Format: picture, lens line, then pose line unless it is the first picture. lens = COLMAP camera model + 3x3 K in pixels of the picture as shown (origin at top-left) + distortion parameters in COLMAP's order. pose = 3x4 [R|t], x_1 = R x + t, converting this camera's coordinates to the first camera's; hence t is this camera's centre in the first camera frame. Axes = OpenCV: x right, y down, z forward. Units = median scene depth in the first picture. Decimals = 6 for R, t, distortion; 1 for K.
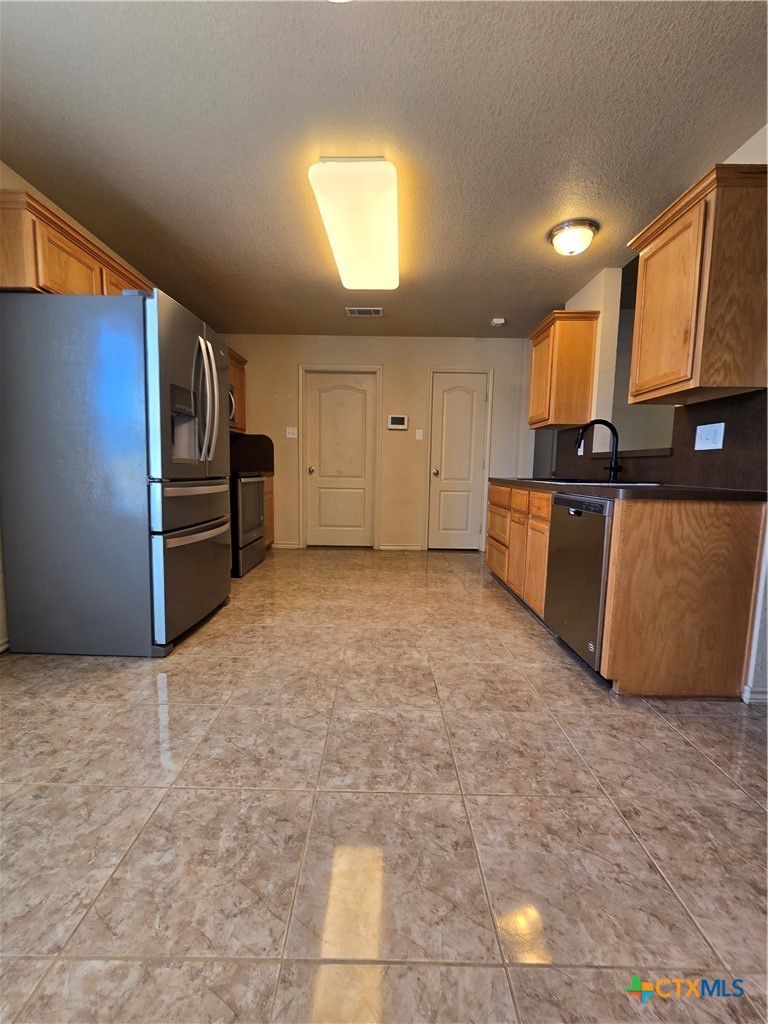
lens RADIAL K [[421.5, 0, 382.1], [0, 421.5, 511.9], [0, 0, 1]] dist [-0.001222, 0.000265]
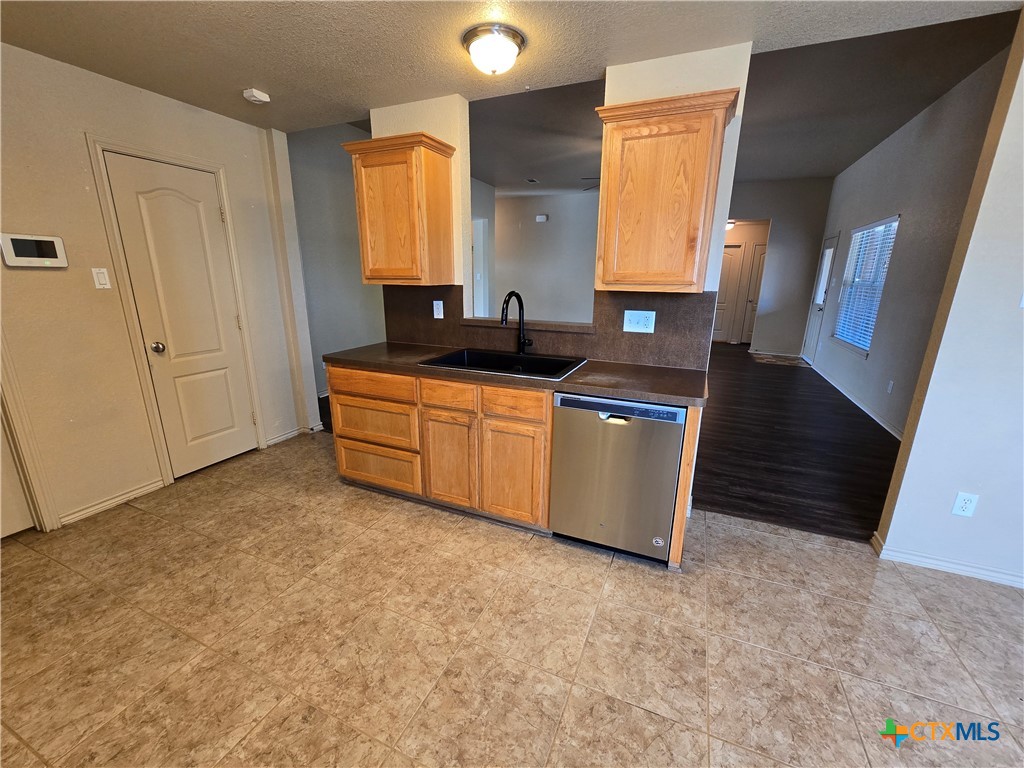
lens RADIAL K [[421.5, 0, 508.5], [0, 421.5, 384.8], [0, 0, 1]] dist [-0.001222, 0.000265]
pose [[0.401314, -0.246969, 0.882017, -0.331825], [0.093826, 0.968982, 0.228630, -0.229682], [-0.911122, -0.008996, 0.412038, 0.628897]]
